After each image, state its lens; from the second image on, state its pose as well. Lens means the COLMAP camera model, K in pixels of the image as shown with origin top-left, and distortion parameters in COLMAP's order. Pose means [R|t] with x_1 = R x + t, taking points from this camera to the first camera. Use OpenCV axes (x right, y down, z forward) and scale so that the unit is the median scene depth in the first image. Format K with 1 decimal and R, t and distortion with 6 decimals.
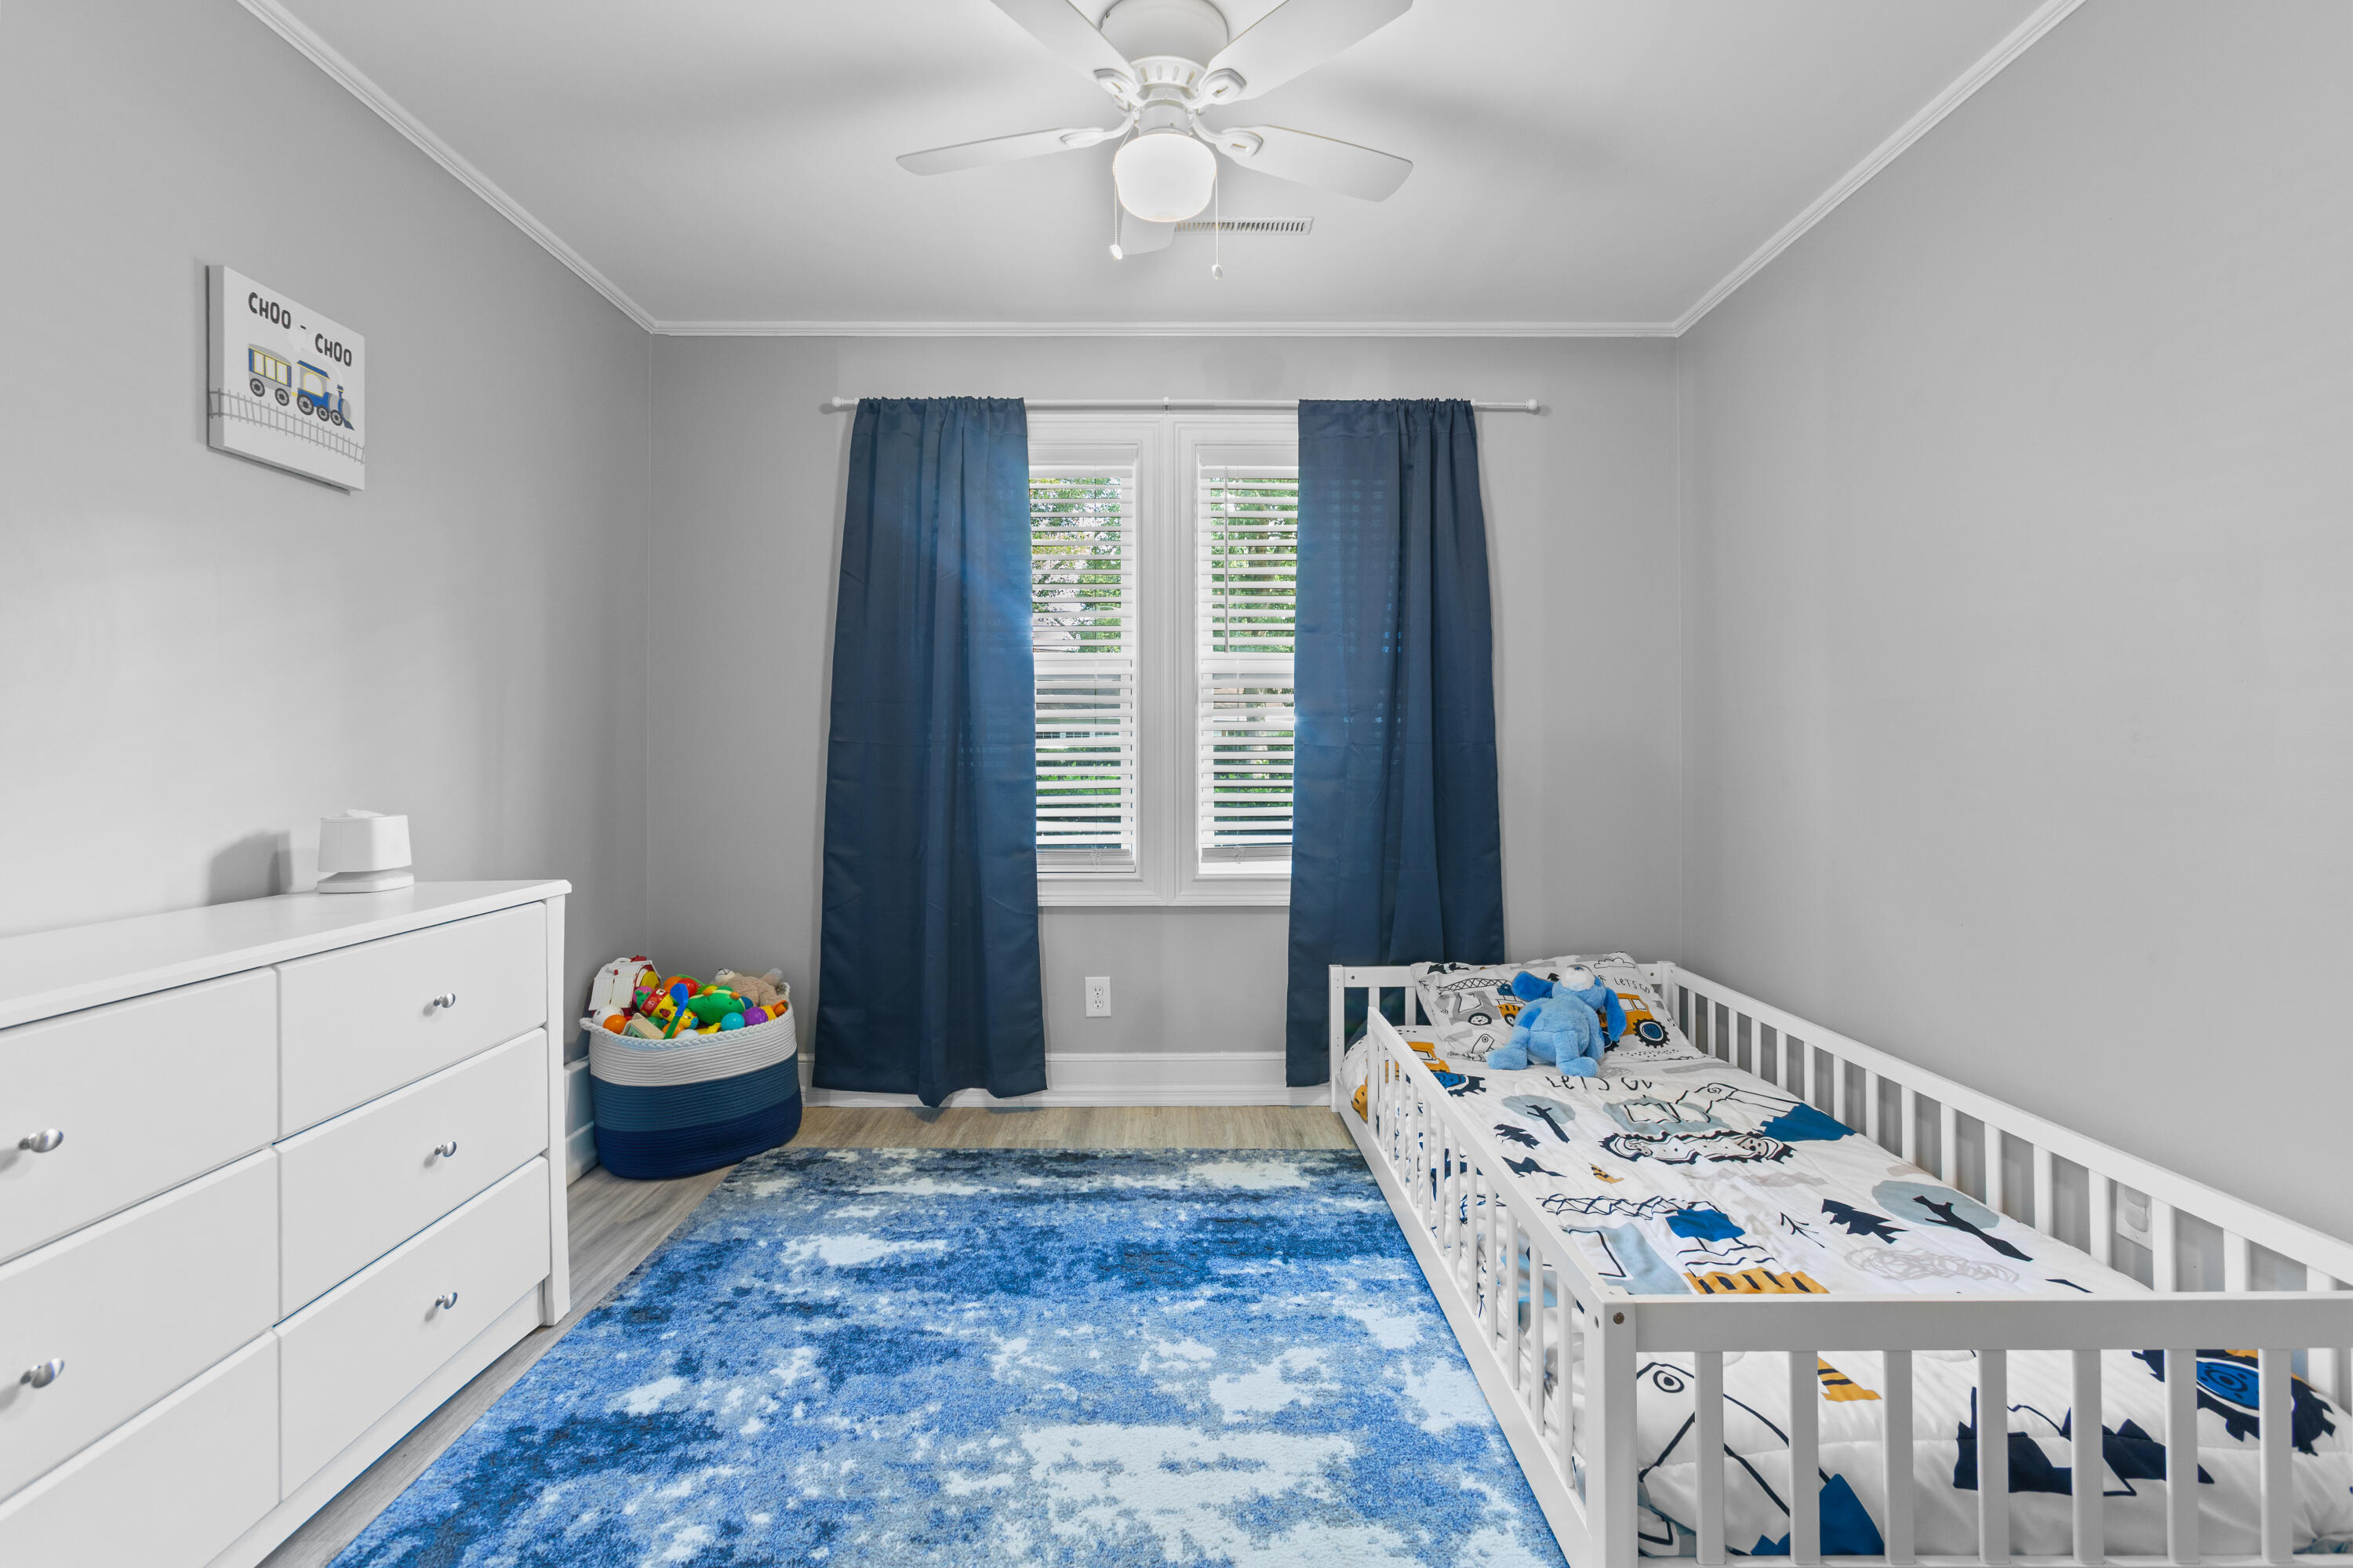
lens RADIAL K [[1101.3, 0, 1176.6], [0, 1101.3, 770.5], [0, 0, 1]] dist [-0.001600, -0.000090]
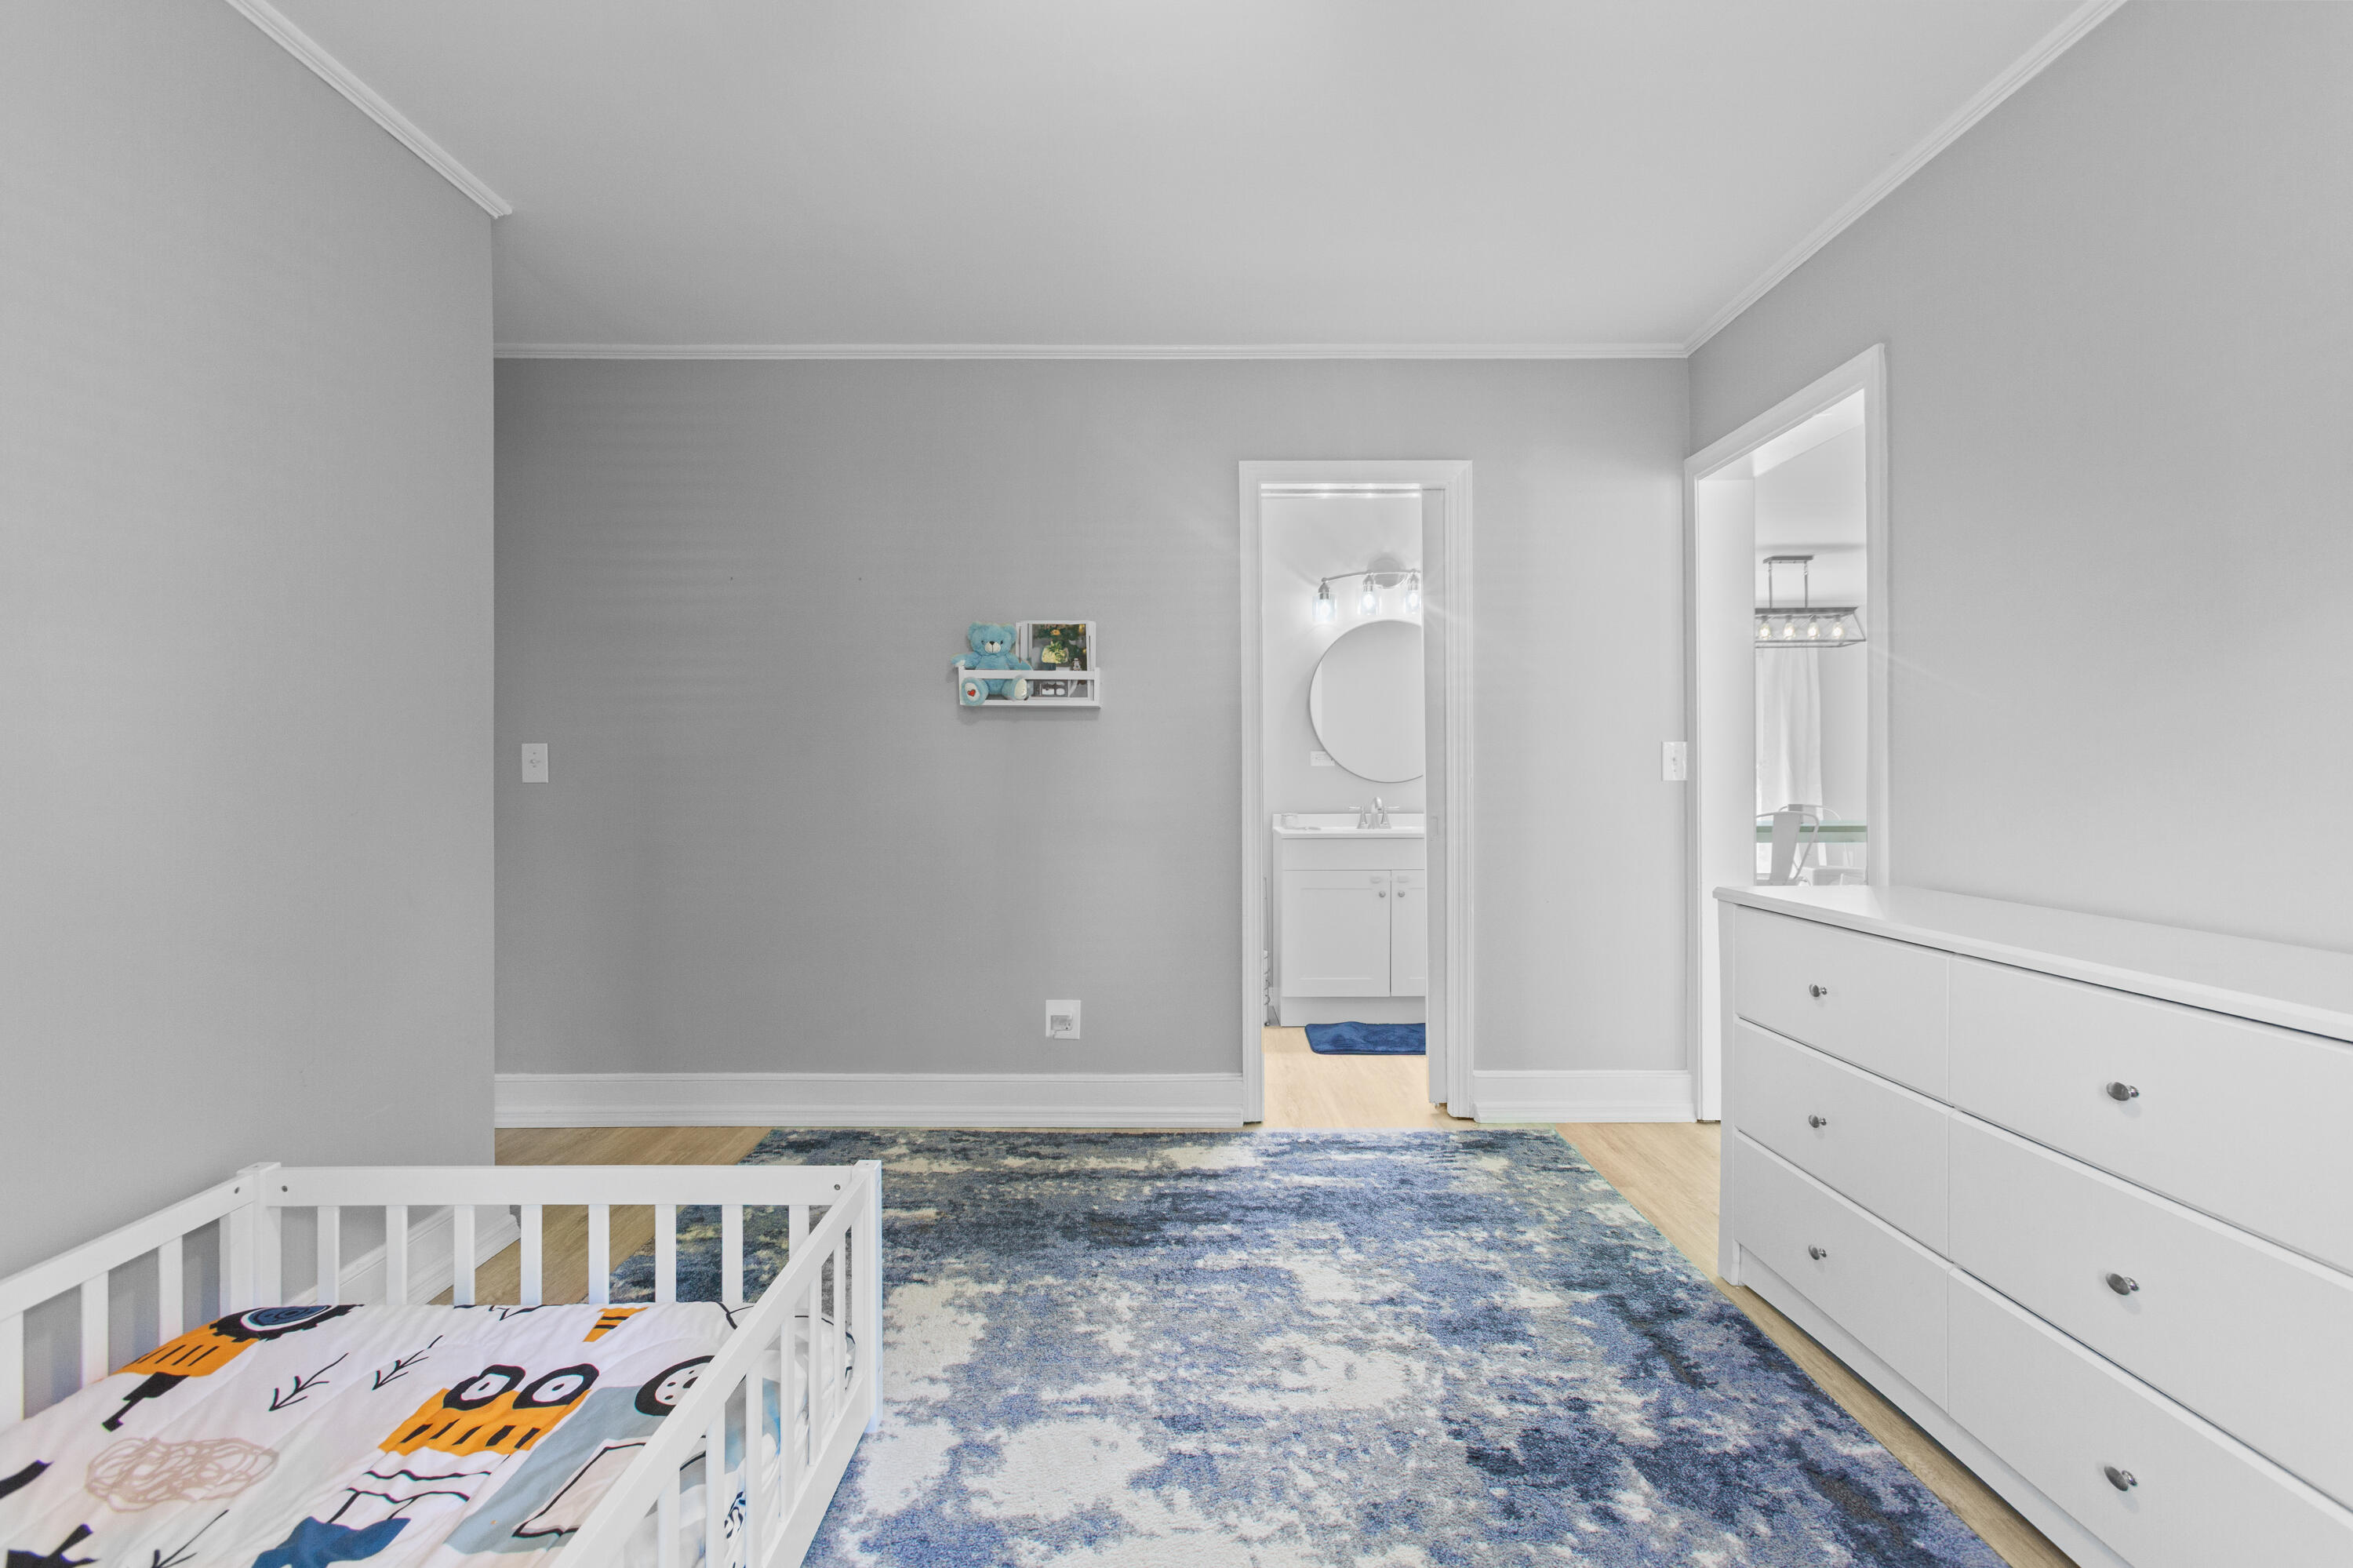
lens RADIAL K [[1101.3, 0, 1170.7], [0, 1101.3, 779.5], [0, 0, 1]] dist [-0.001600, -0.000090]
pose [[-0.999945, 0.007821, 0.006931, -0.004523], [0.007842, 0.999964, 0.003088, -0.016460], [-0.006906, 0.003142, -0.999971, 2.012880]]
